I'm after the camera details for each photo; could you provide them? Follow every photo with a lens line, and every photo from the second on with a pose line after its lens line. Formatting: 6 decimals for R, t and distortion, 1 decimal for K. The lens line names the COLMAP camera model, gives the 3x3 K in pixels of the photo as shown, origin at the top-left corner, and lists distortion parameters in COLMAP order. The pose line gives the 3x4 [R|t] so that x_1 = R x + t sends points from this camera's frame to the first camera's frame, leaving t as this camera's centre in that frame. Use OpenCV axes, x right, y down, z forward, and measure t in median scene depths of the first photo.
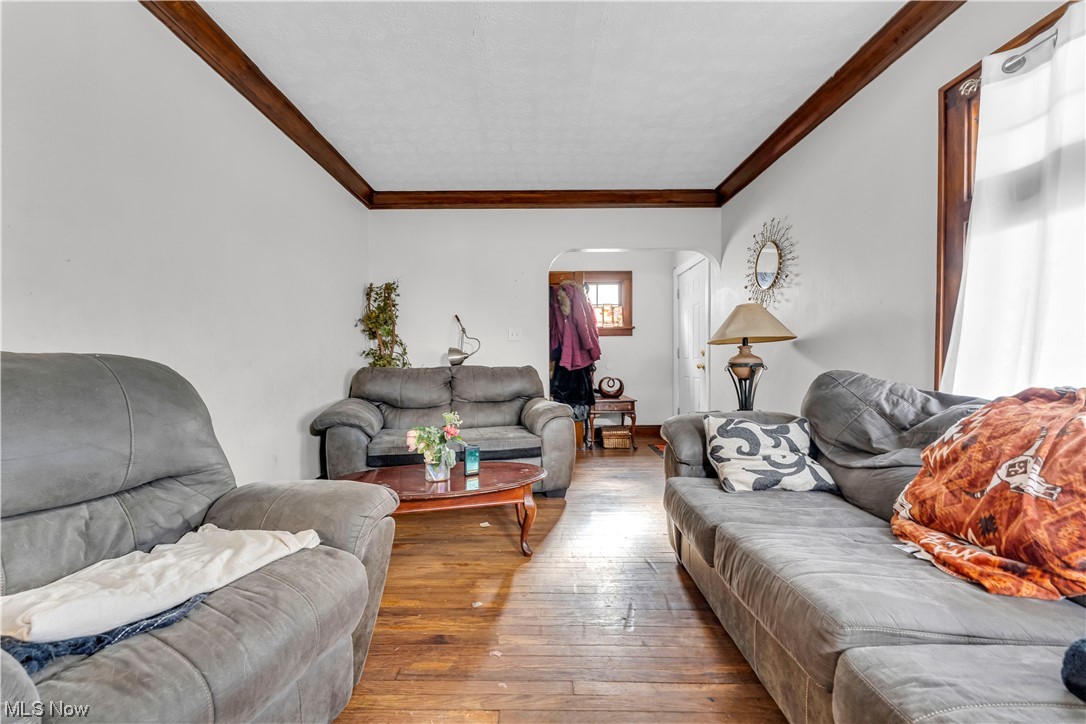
lens RADIAL K [[437.4, 0, 539.4], [0, 437.4, 367.8], [0, 0, 1]] dist [-0.000470, -0.000086]
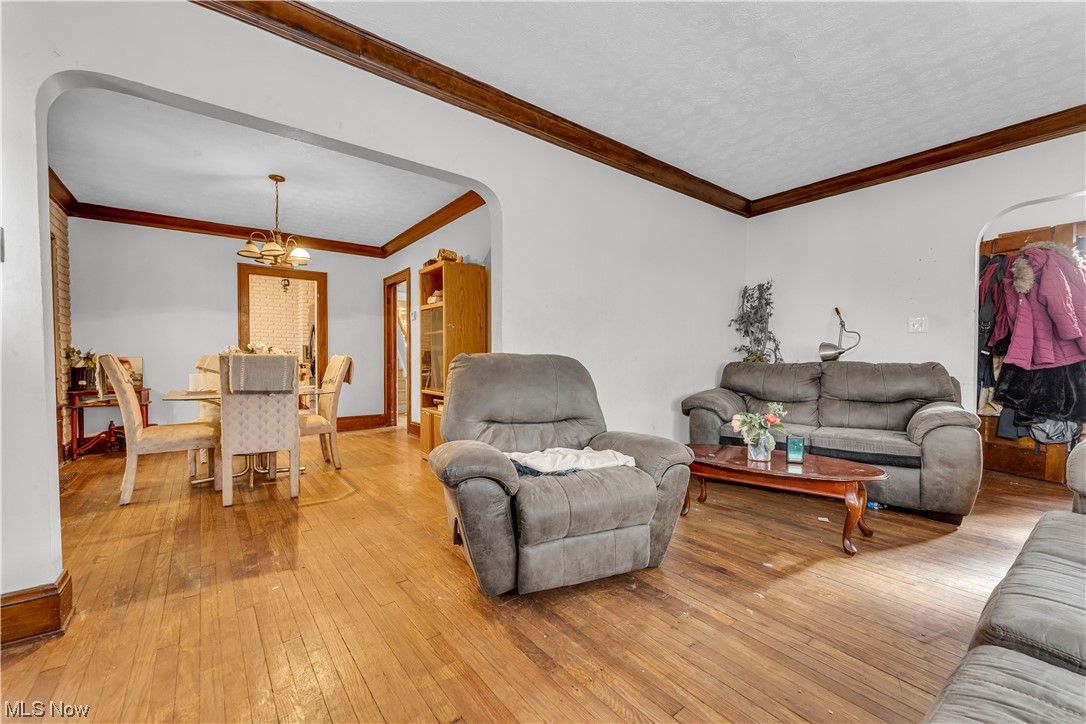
lens RADIAL K [[437.4, 0, 540.0], [0, 437.4, 362.2], [0, 0, 1]] dist [-0.000470, -0.000086]
pose [[0.612568, 0.011367, -0.790336, 0.221206], [-0.010621, 0.999925, 0.006150, -0.002452], [0.790347, 0.004627, 0.612642, -0.112710]]
